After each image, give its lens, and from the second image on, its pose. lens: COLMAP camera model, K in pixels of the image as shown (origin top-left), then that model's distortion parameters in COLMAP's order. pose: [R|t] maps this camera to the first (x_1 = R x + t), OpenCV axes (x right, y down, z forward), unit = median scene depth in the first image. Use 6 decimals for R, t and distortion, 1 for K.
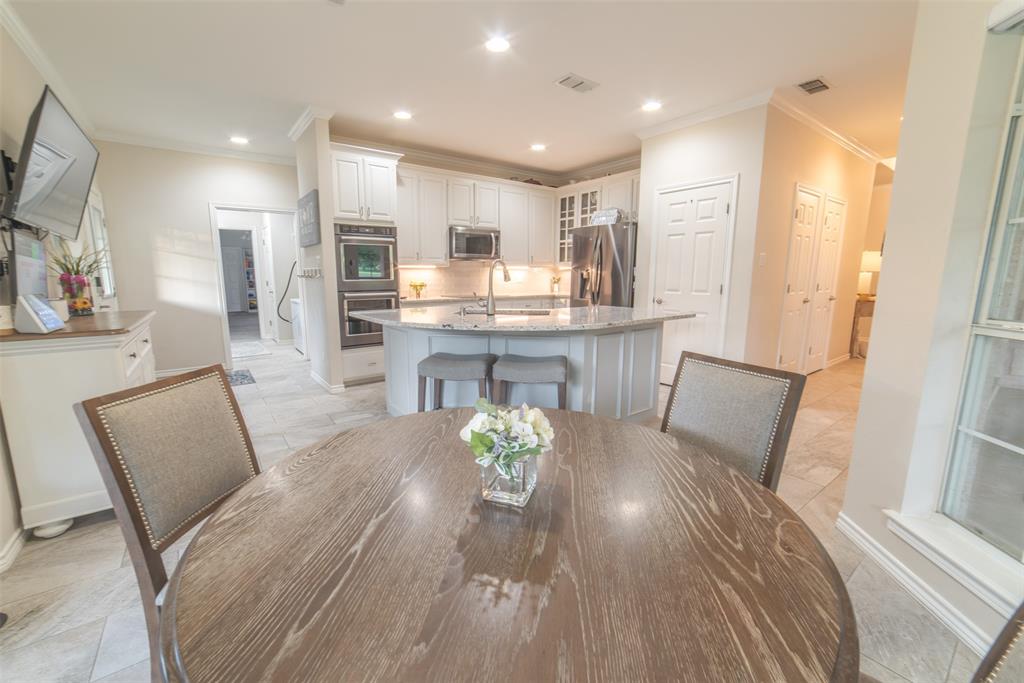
lens RADIAL K [[415.2, 0, 490.3], [0, 415.2, 339.2], [0, 0, 1]] dist [-0.028576, 0.000026]
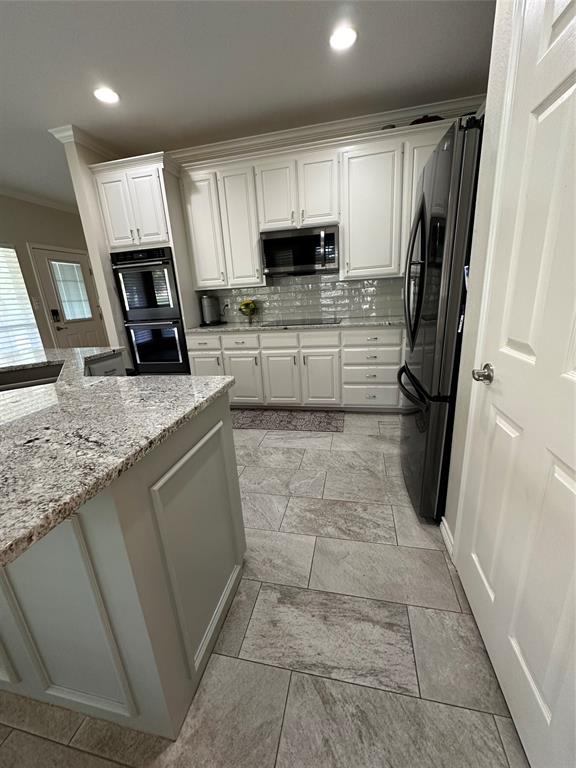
lens RADIAL K [[306.4, 0, 288.0], [0, 306.4, 384.0], [0, 0, 1]] dist [0.000471, -0.005231]
pose [[0.671565, 0.173733, -0.720290, 0.409435], [-0.054565, 0.981079, 0.185761, -0.103578], [0.738934, -0.085448, 0.668337, 0.634421]]
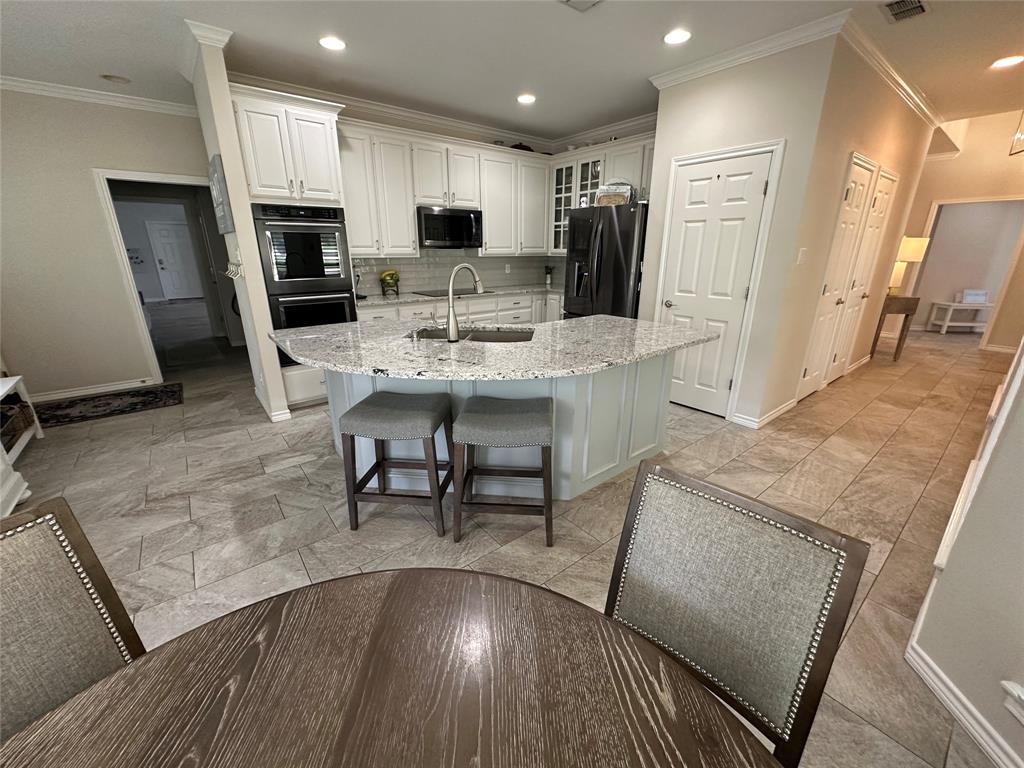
lens RADIAL K [[408.6, 0, 512.0], [0, 408.6, 384.0], [0, 0, 1]] dist [0.000471, -0.005231]
pose [[0.998621, -0.013367, 0.050773, 0.041097], [0.004831, 0.986338, 0.164663, -0.060984], [-0.052280, -0.164191, 0.985042, 0.151209]]
